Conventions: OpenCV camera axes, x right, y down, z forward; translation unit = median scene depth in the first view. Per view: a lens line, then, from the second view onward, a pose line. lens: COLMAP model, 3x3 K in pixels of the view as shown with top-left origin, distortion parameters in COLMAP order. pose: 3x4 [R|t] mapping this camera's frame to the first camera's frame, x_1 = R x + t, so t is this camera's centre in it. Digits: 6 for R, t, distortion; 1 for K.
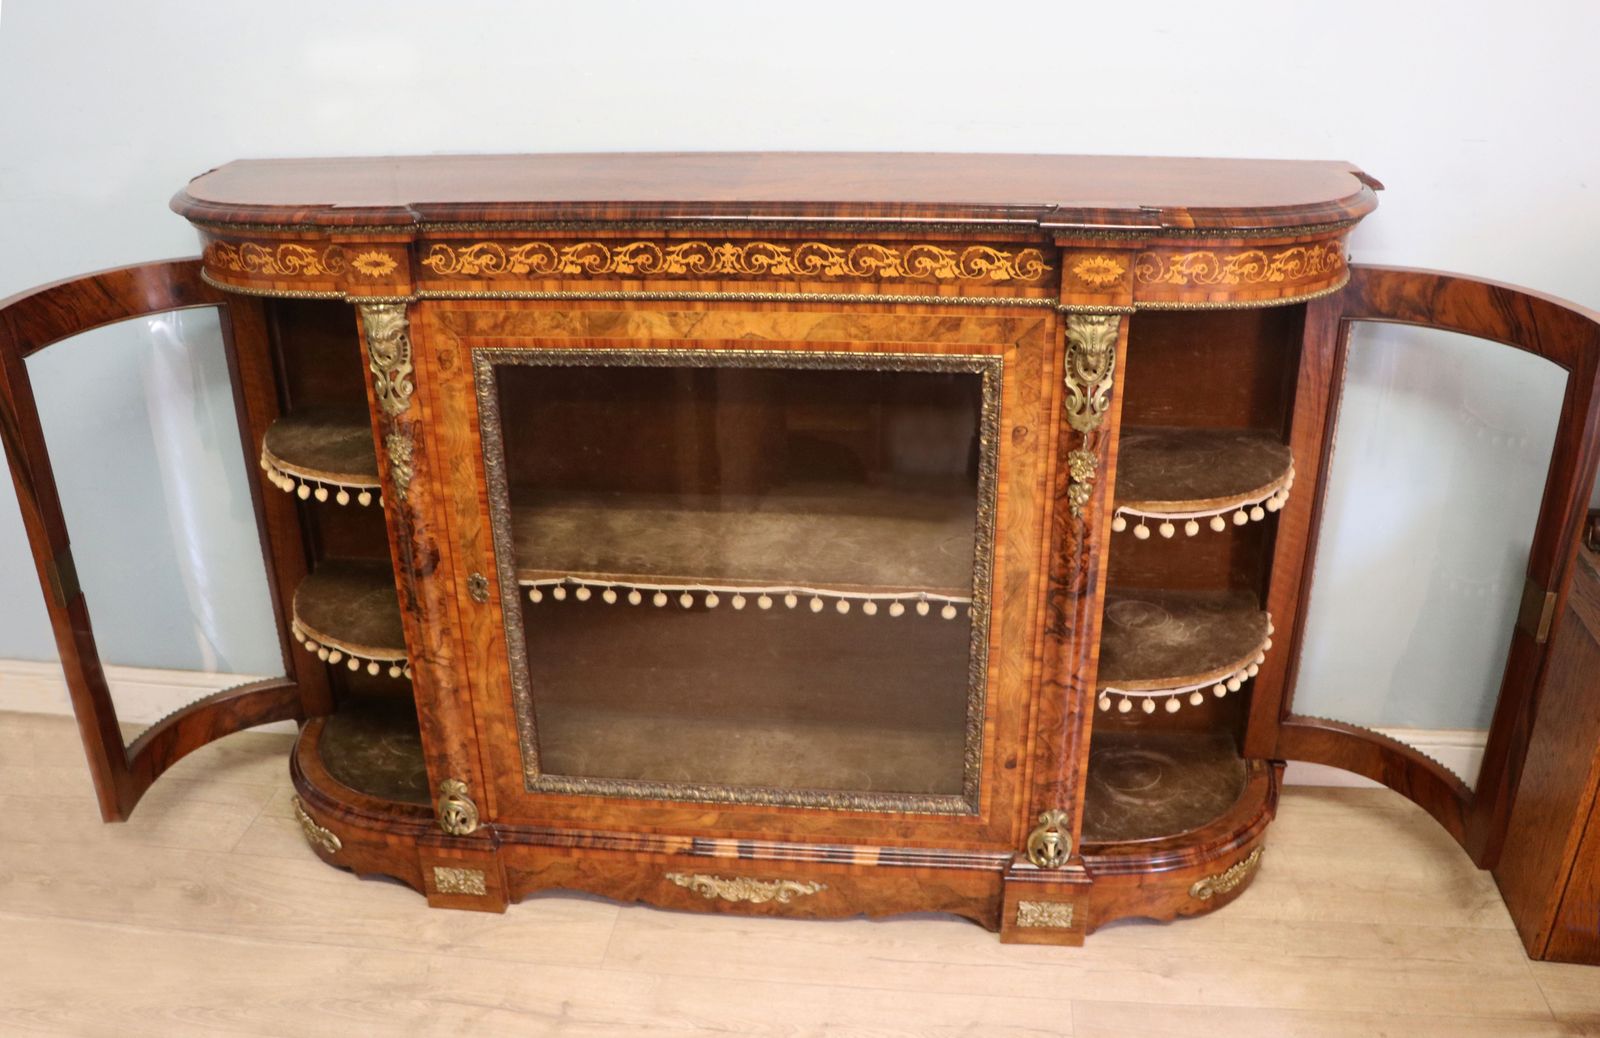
lens RADIAL K [[1361.0, 0, 810.1], [0, 1361.0, 549.5], [0, 0, 1]] dist [-0.175479, 0.102758]
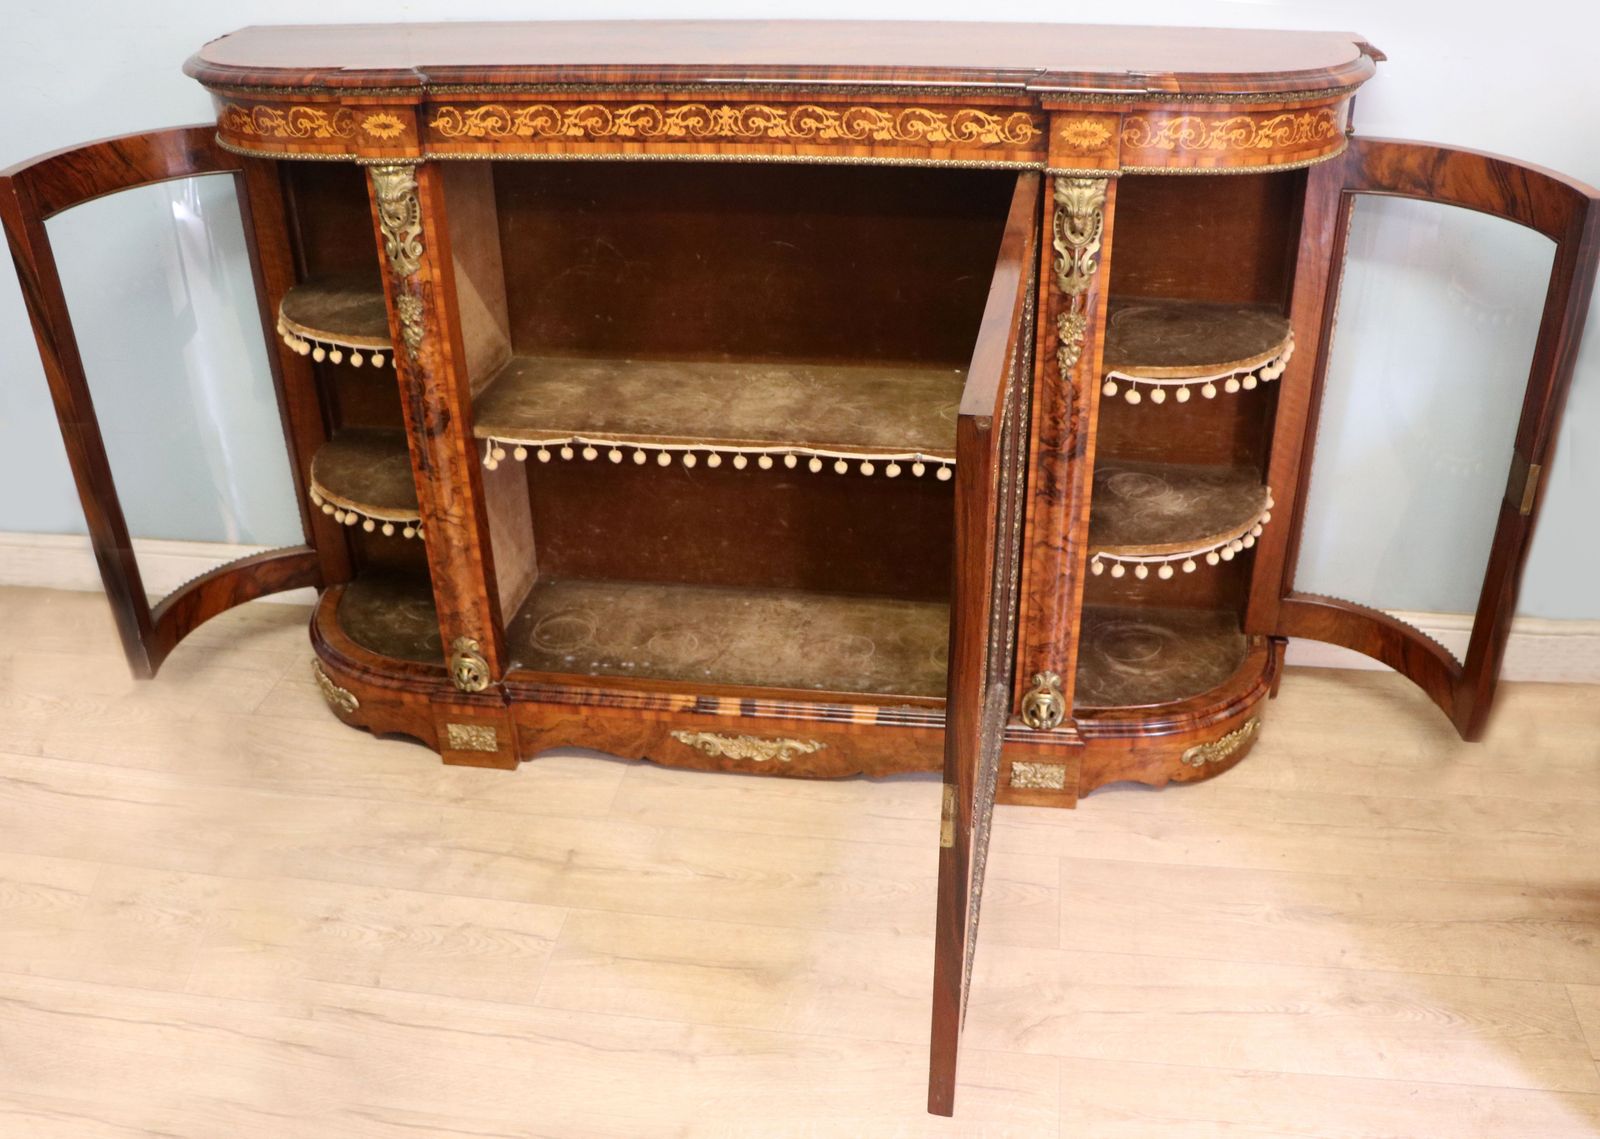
lens RADIAL K [[1436.8, 0, 844.3], [0, 1436.8, 593.9], [0, 0, 1]] dist [-0.173625, 0.105227]
pose [[0.999768, 0.013908, -0.016457, 0.050180], [-0.012378, 0.995895, 0.089663, 0.043790], [0.017636, -0.089439, 0.995836, -0.094357]]
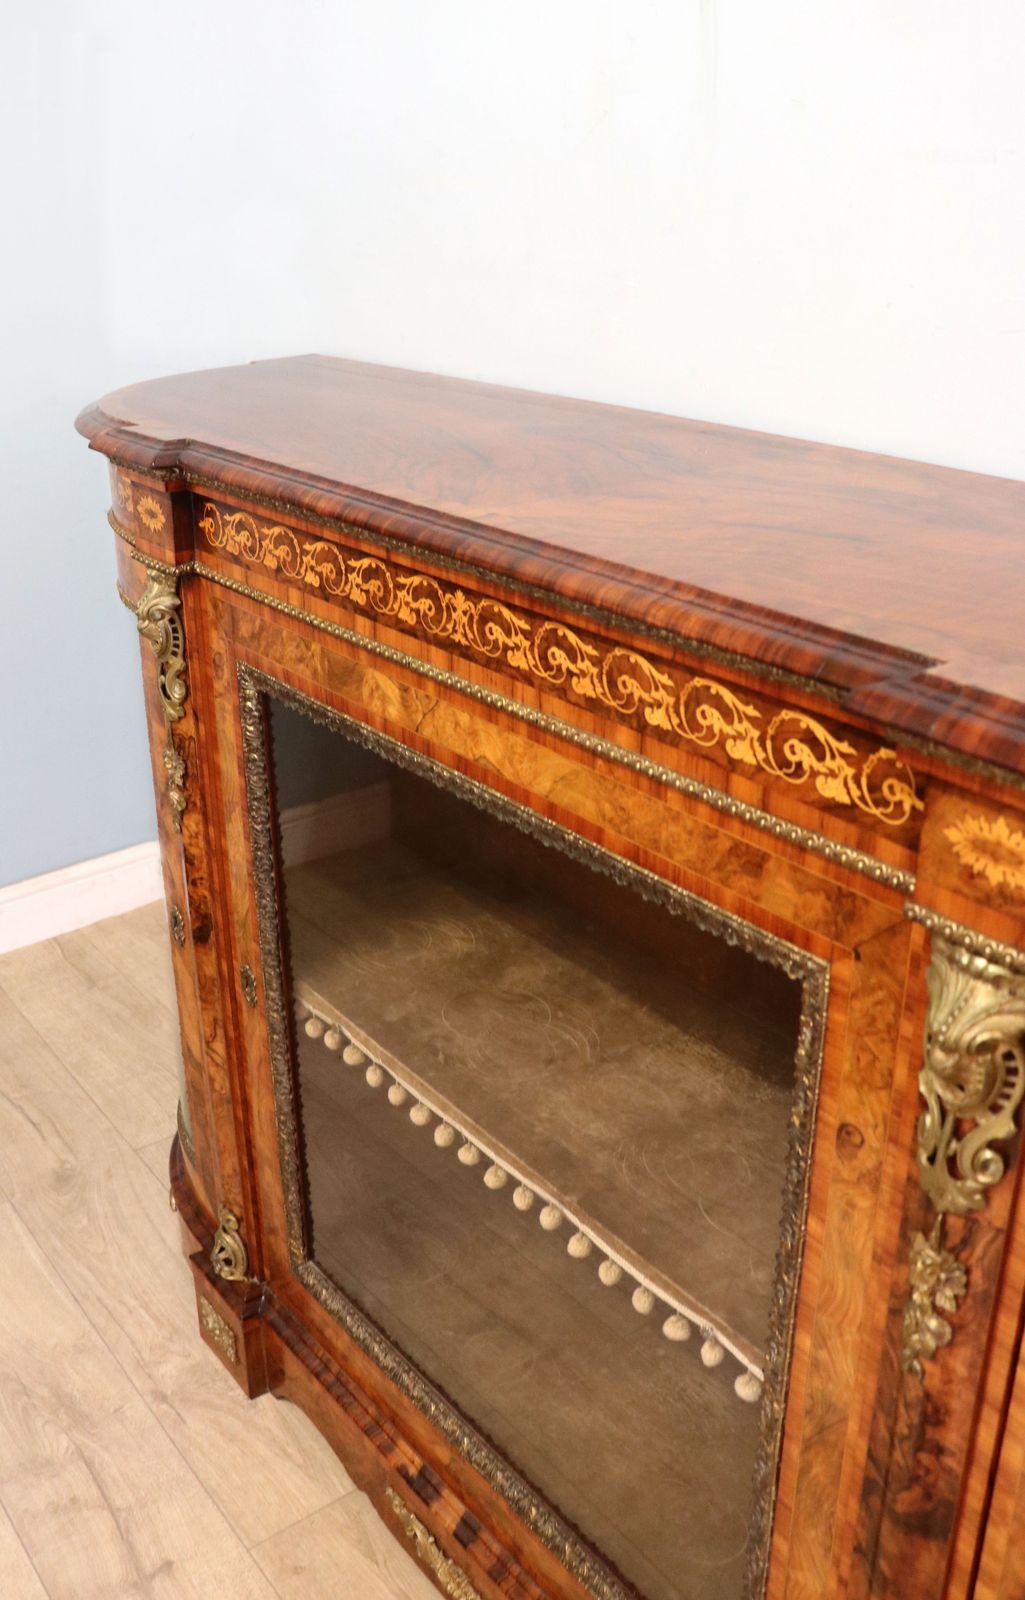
lens RADIAL K [[1508.1, 0, 426.5], [0, 1508.1, 739.8], [0, 0, 1]] dist [-0.148334, 0.000000]
pose [[0.651556, 0.273588, -0.707548, 0.372405], [-0.304721, 0.948536, 0.086164, -0.210178], [0.694708, 0.159464, 0.701393, 0.543492]]
